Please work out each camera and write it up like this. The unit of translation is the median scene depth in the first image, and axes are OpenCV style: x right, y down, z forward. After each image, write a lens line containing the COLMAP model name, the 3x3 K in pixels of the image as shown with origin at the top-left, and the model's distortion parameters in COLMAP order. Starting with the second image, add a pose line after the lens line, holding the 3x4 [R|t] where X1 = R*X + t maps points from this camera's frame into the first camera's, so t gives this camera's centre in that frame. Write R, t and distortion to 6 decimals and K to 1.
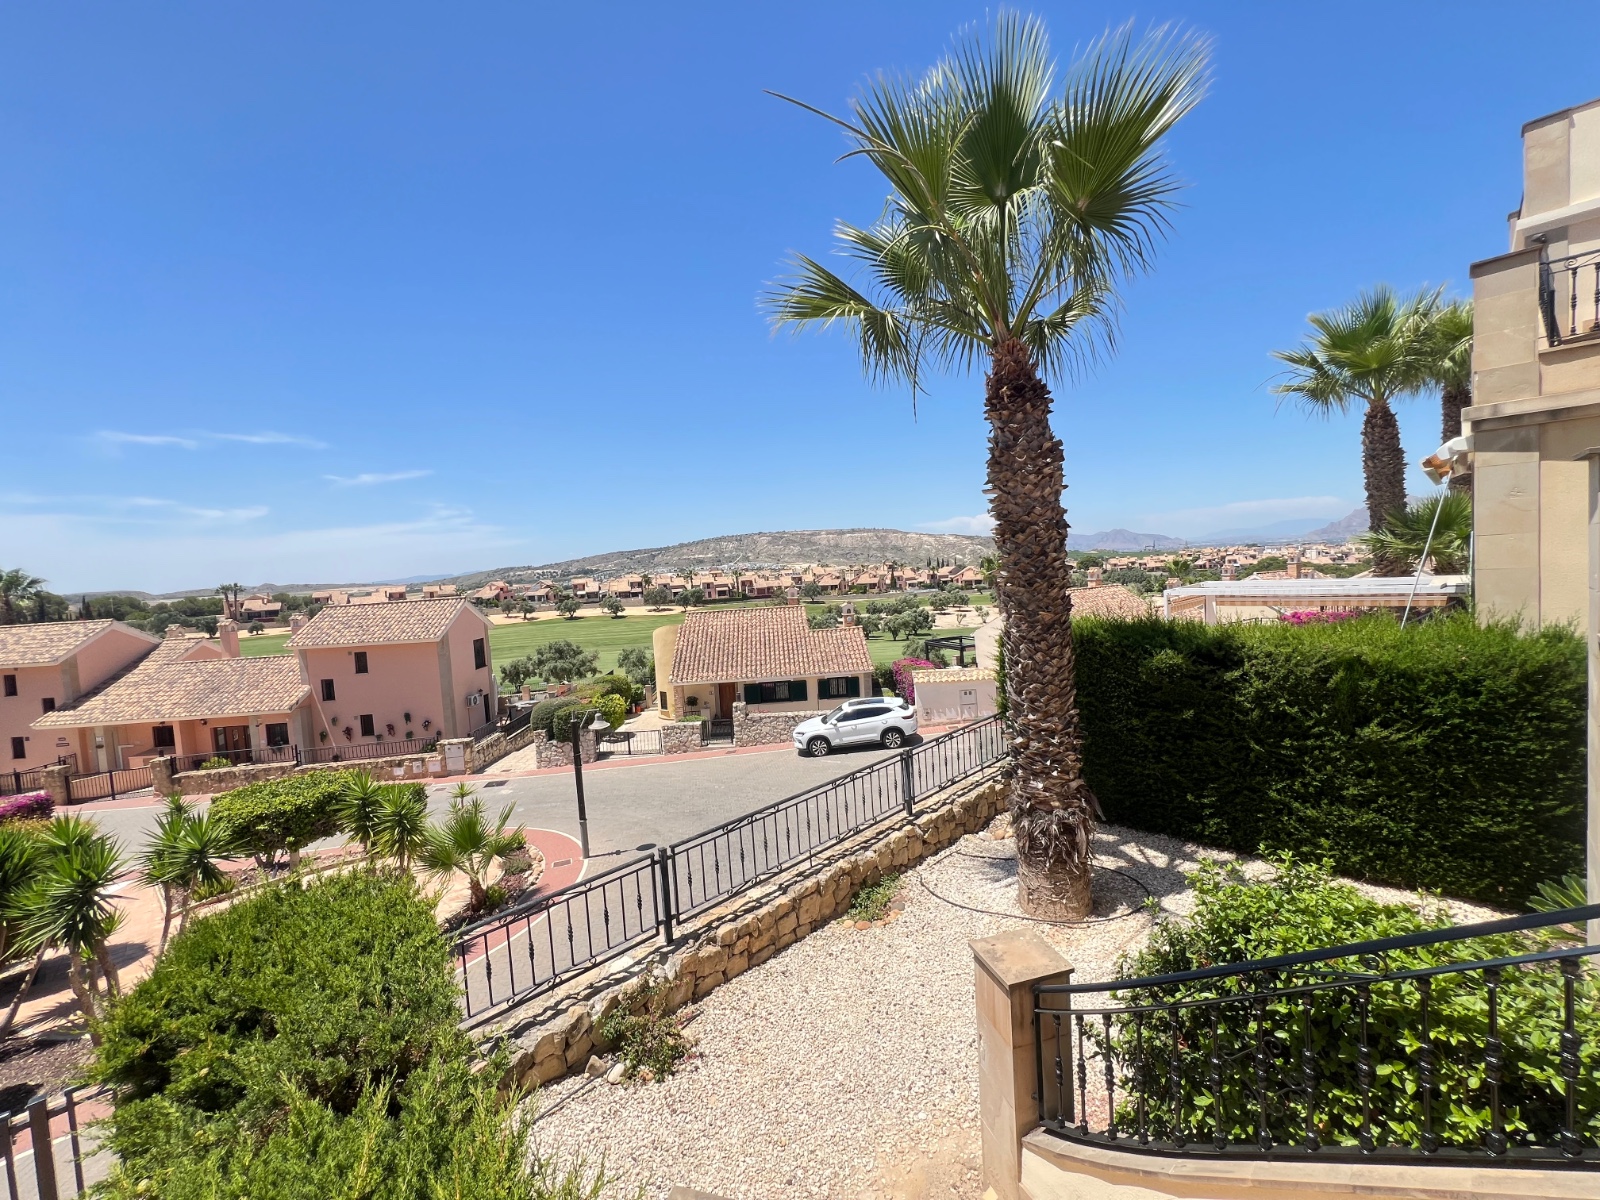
lens RADIAL K [[640.1, 0, 797.6], [0, 640.1, 596.2], [0, 0, 1]] dist [0.001172, 0.000155]
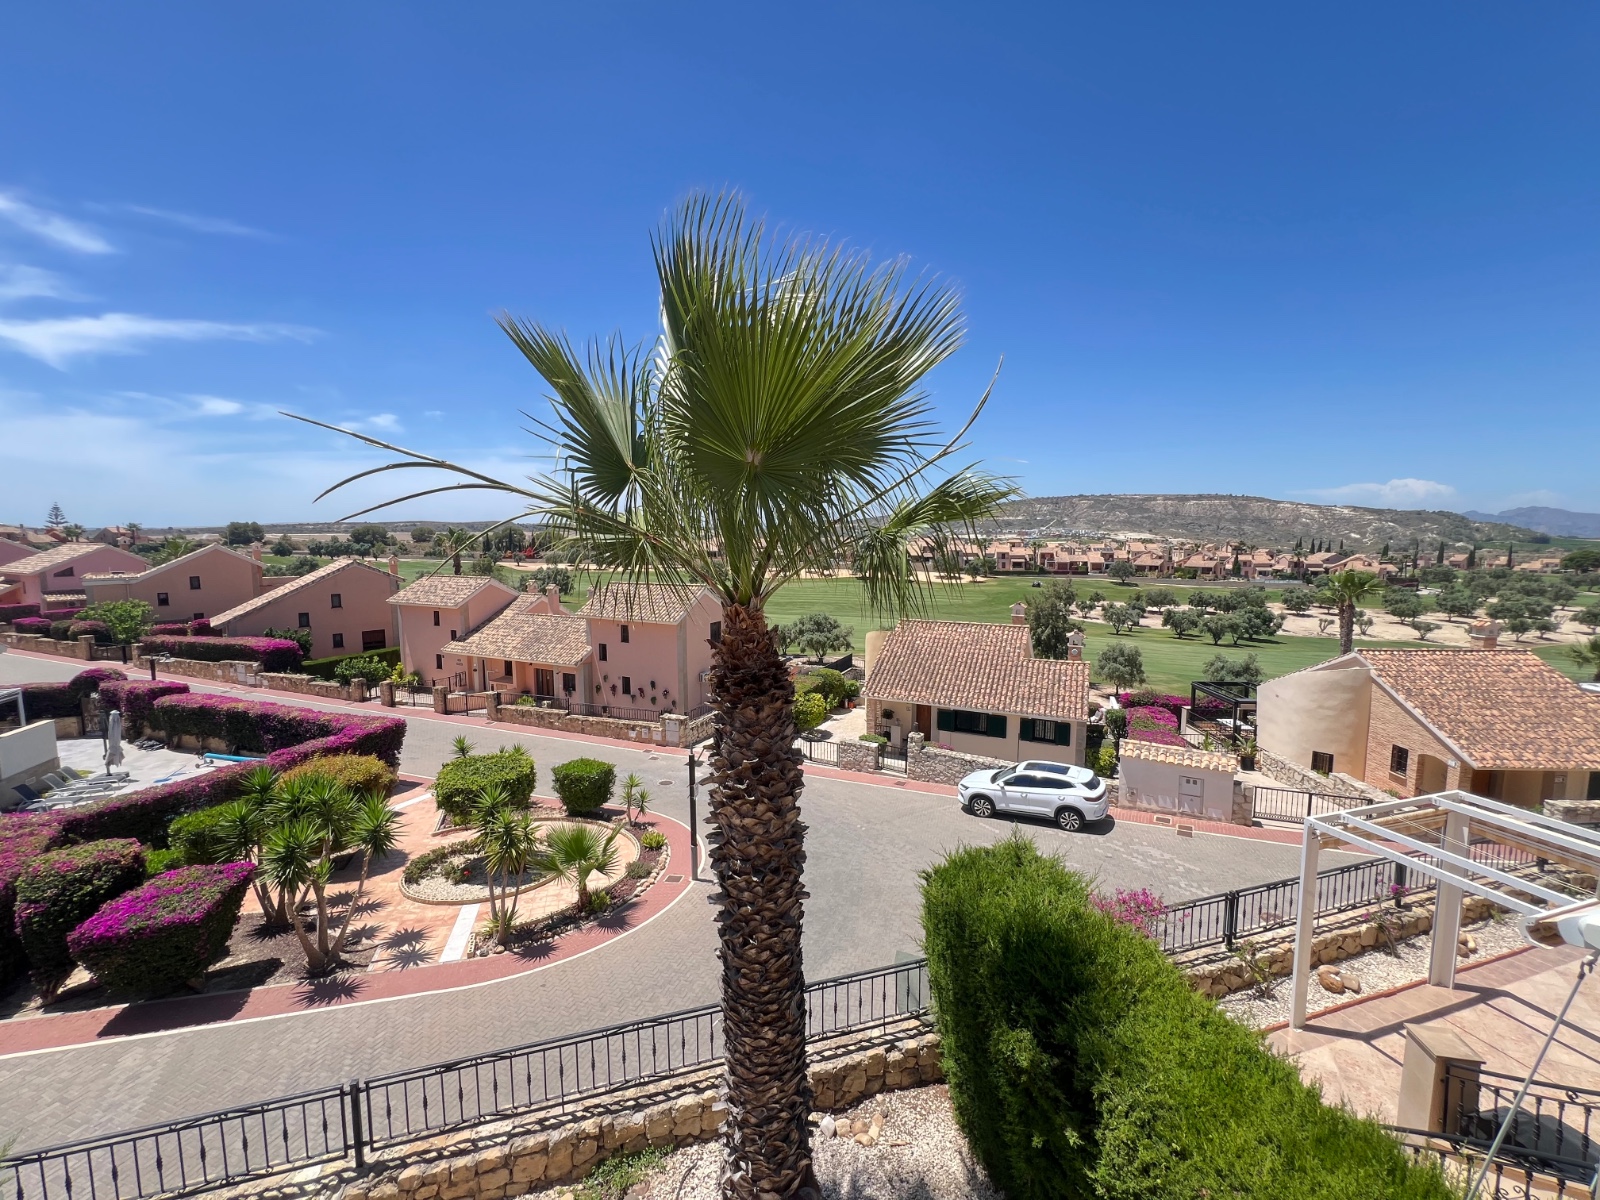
lens RADIAL K [[643.7, 0, 802.4], [0, 643.7, 594.4], [0, 0, 1]] dist [-0.004264, 0.000268]
pose [[0.891498, 0.103215, -0.441109, 0.137835], [-0.075003, 0.993890, 0.080975, -0.090432], [0.446772, -0.039105, 0.893793, 0.069565]]
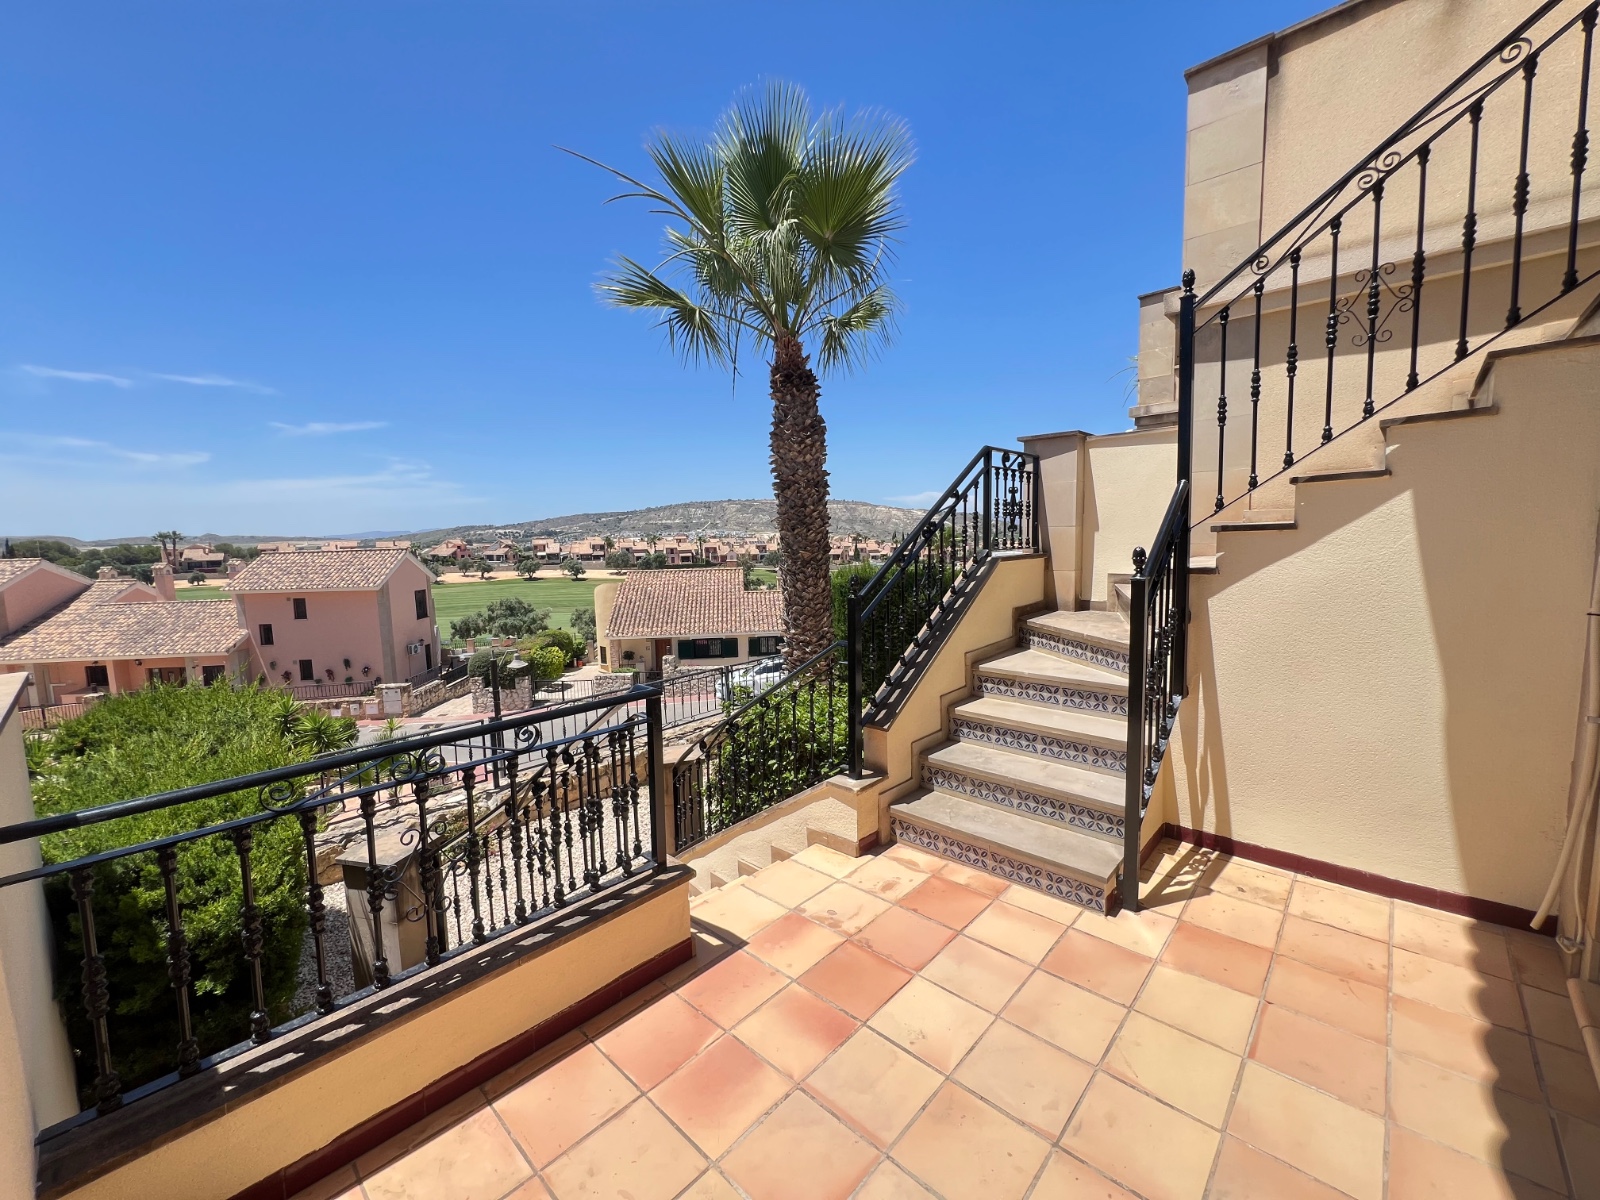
lens RADIAL K [[640.1, 0, 799.3], [0, 640.1, 595.6], [0, 0, 1]] dist [0.001172, 0.000155]
pose [[0.998191, 0.030314, 0.051917, 0.057696], [-0.032648, 0.998466, 0.044719, 0.010643], [-0.050481, -0.046333, 0.997650, -0.056363]]
